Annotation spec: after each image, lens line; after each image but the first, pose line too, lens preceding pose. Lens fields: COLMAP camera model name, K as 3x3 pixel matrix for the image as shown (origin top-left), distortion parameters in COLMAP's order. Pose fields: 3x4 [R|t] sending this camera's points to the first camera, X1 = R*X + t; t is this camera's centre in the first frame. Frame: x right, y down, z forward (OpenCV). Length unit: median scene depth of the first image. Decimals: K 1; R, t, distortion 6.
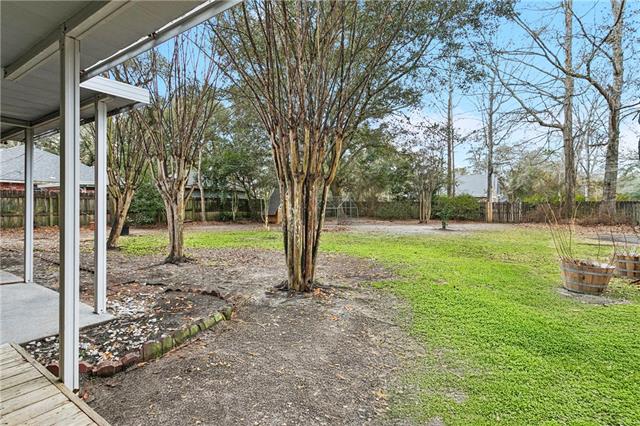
lens RADIAL K [[311.0, 0, 316.0], [0, 311.0, 210.2], [0, 0, 1]] dist [0.003585, 0.001632]
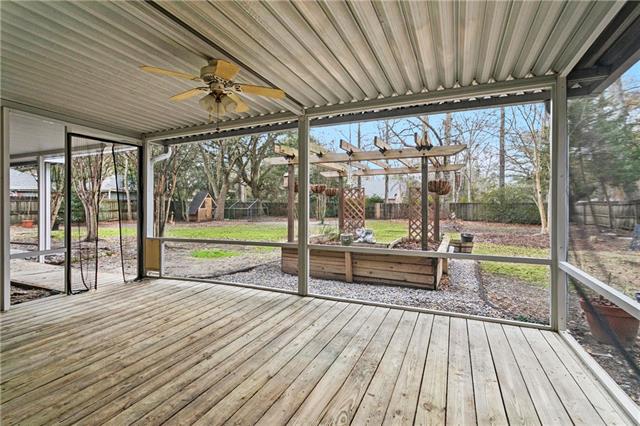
lens RADIAL K [[311.0, 0, 318.9], [0, 311.0, 209.6], [0, 0, 1]] dist [0.003585, 0.001632]
pose [[0.987528, -0.003255, 0.157407, 0.164832], [0.003646, 0.999991, -0.002197, 0.001748], [-0.157399, 0.002743, 0.987531, -0.283146]]
